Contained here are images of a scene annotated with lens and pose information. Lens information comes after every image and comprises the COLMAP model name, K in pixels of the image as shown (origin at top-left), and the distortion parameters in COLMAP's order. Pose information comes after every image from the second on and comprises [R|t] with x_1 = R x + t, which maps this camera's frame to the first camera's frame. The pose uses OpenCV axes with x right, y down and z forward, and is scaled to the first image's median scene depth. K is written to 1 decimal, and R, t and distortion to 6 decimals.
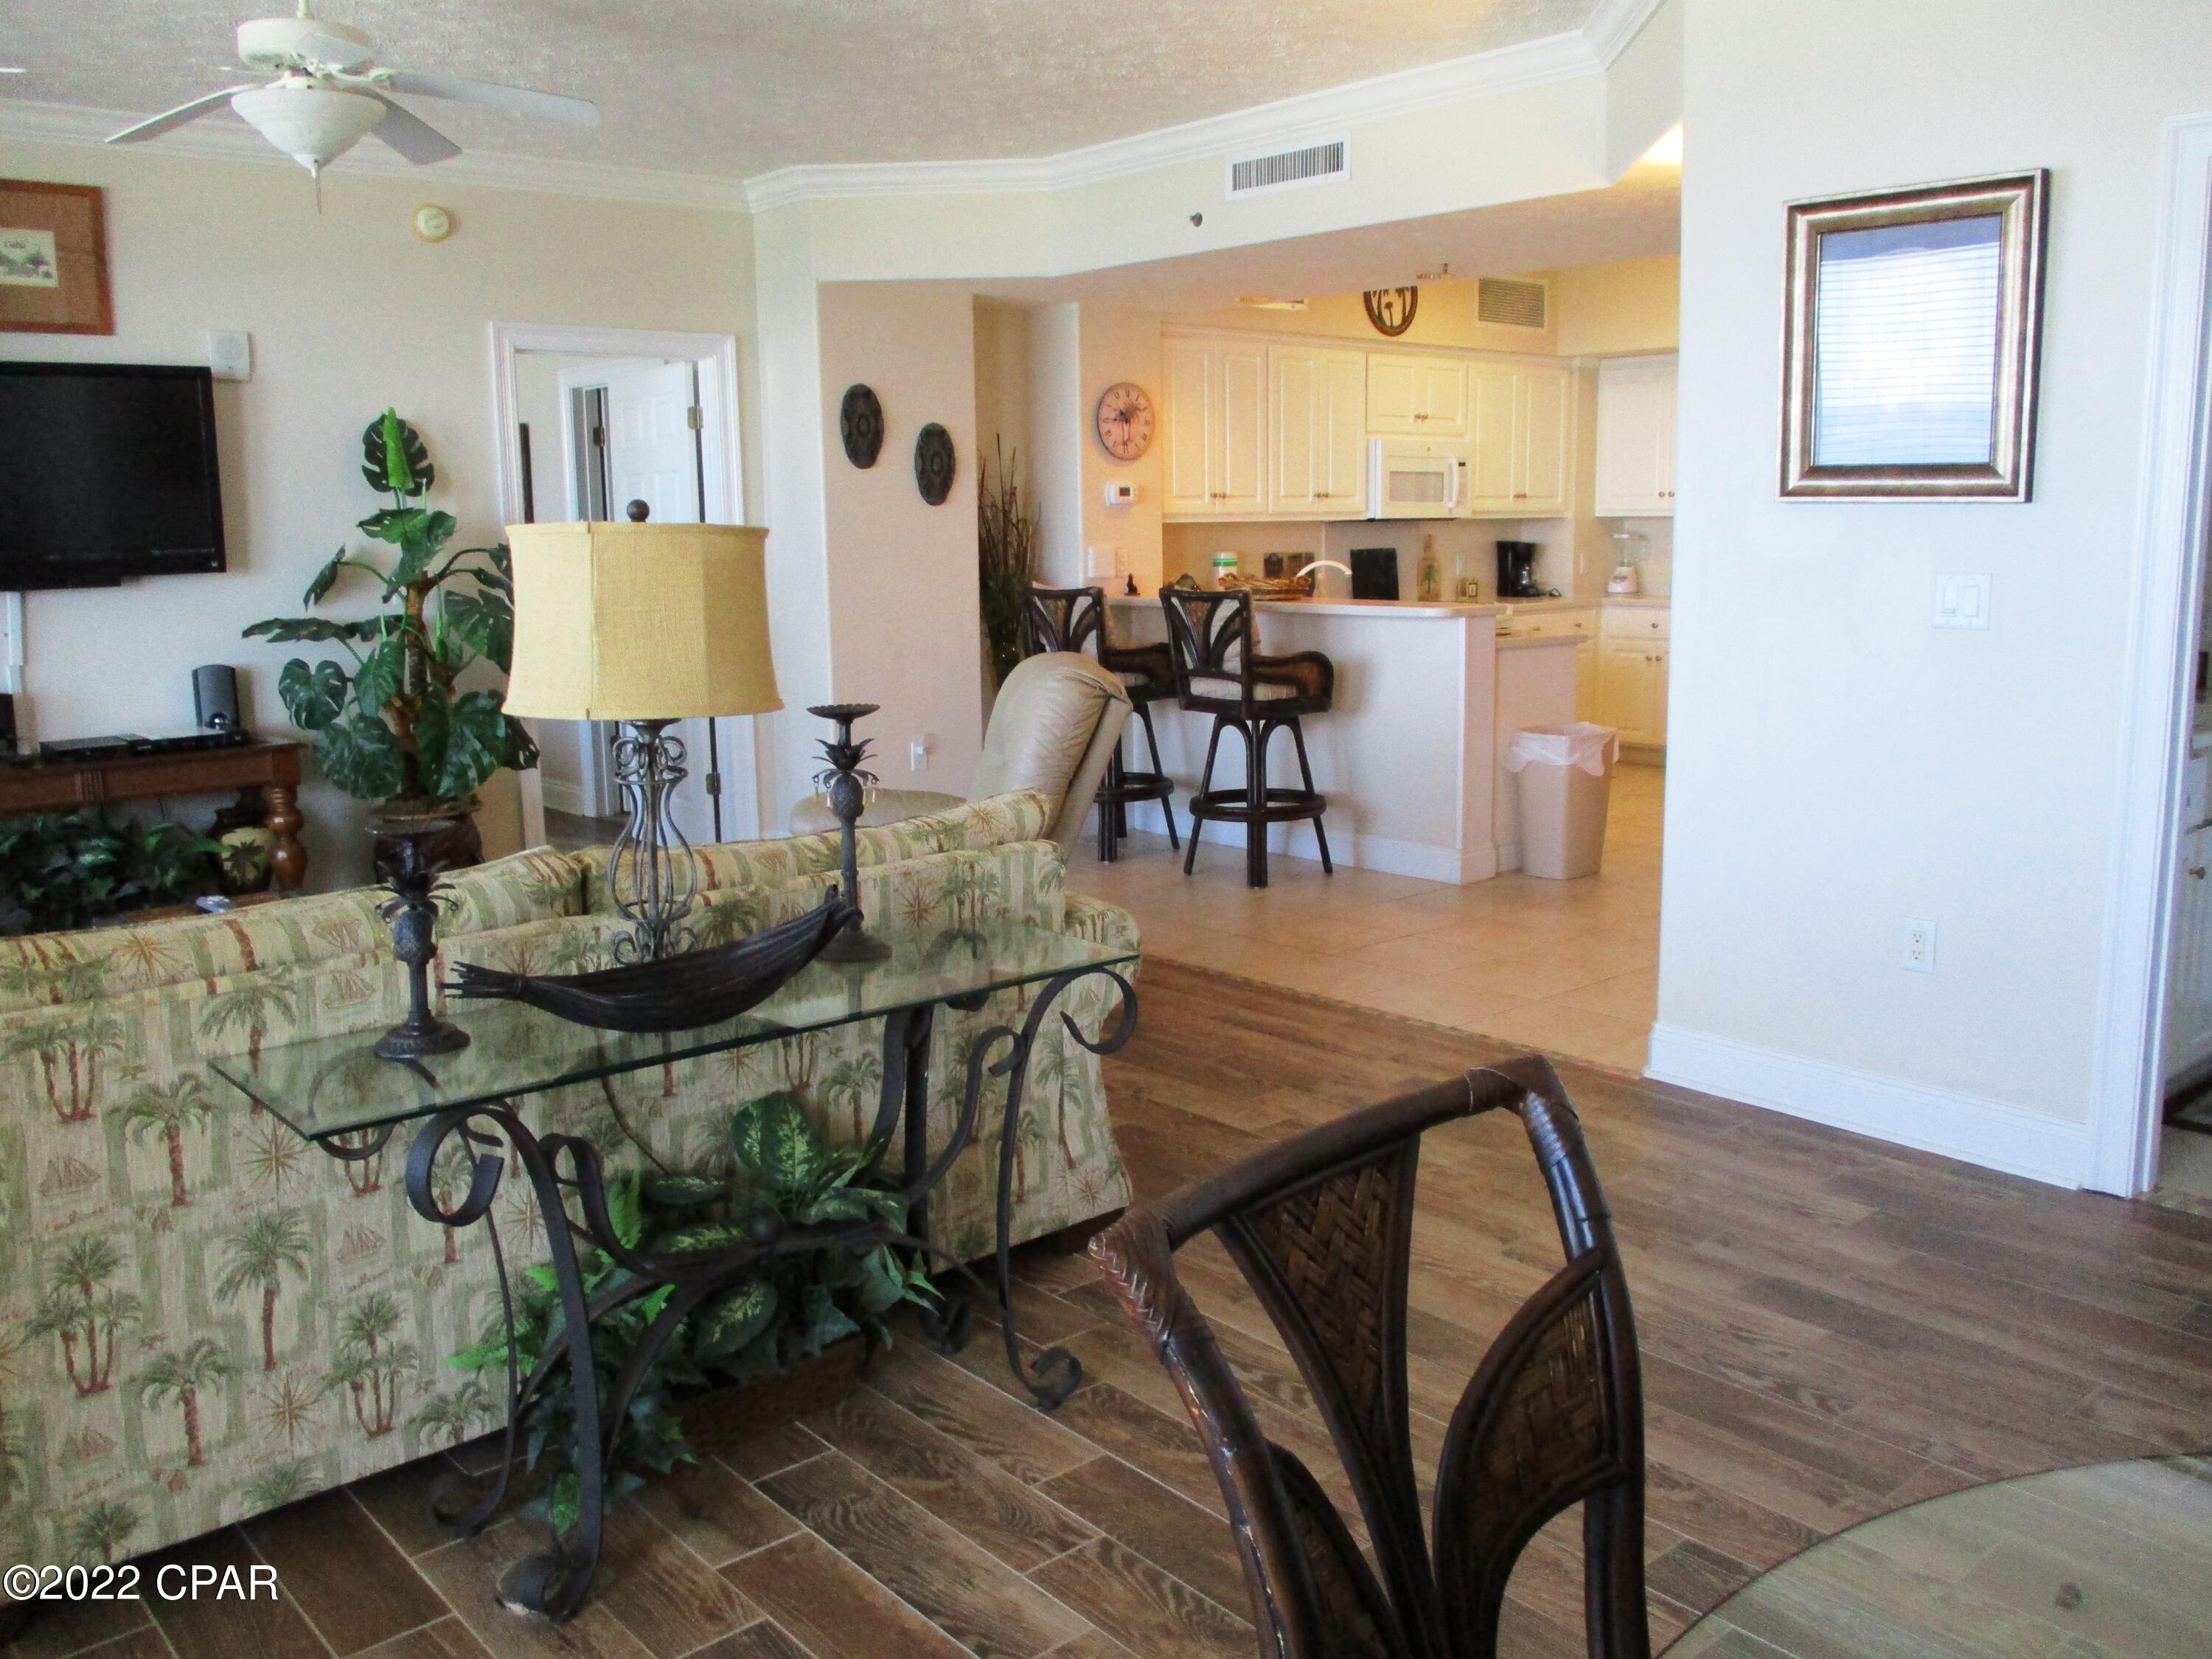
lens RADIAL K [[1871.4, 0, 1106.0], [0, 1871.4, 772.2], [0, 0, 1]] dist [0.011135, -0.020258]
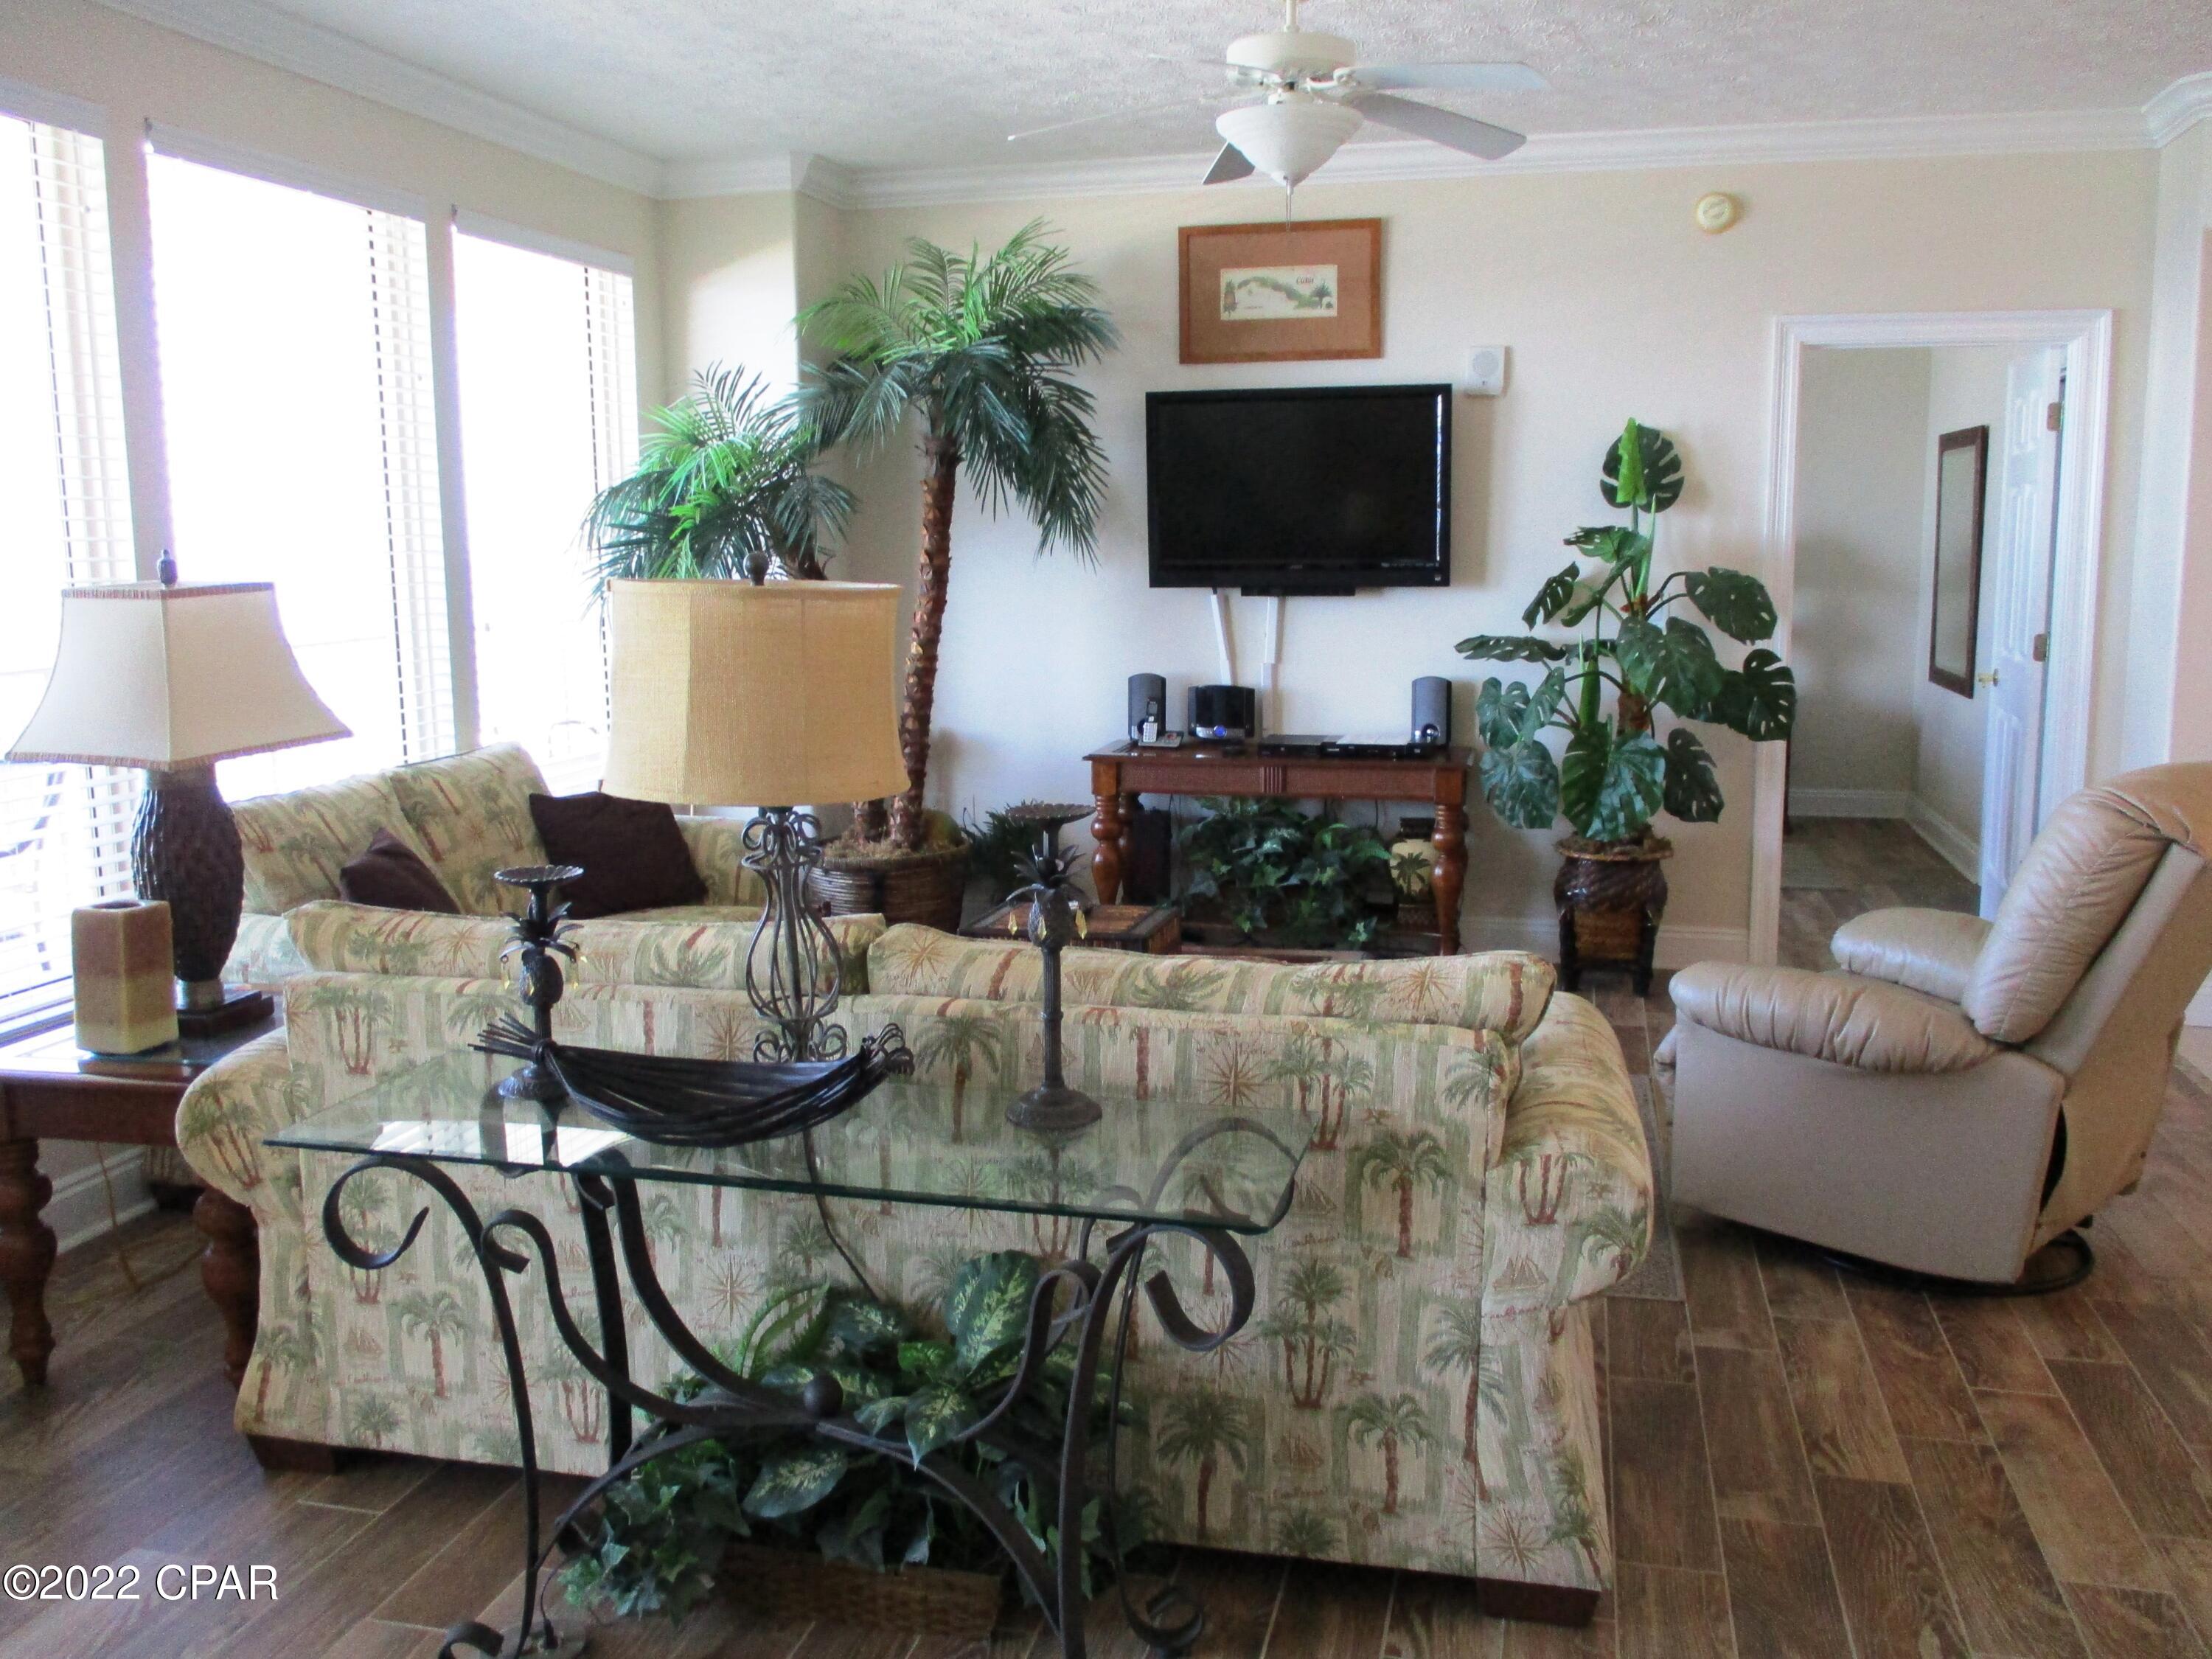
lens RADIAL K [[1871.4, 0, 1106.0], [0, 1871.4, 772.2], [0, 0, 1]] dist [0.011135, -0.020258]
pose [[0.597861, 0.121084, -0.792402, 0.246395], [-0.119870, 0.990915, 0.060977, -0.049676], [0.792586, 0.058530, 0.606944, 0.260082]]
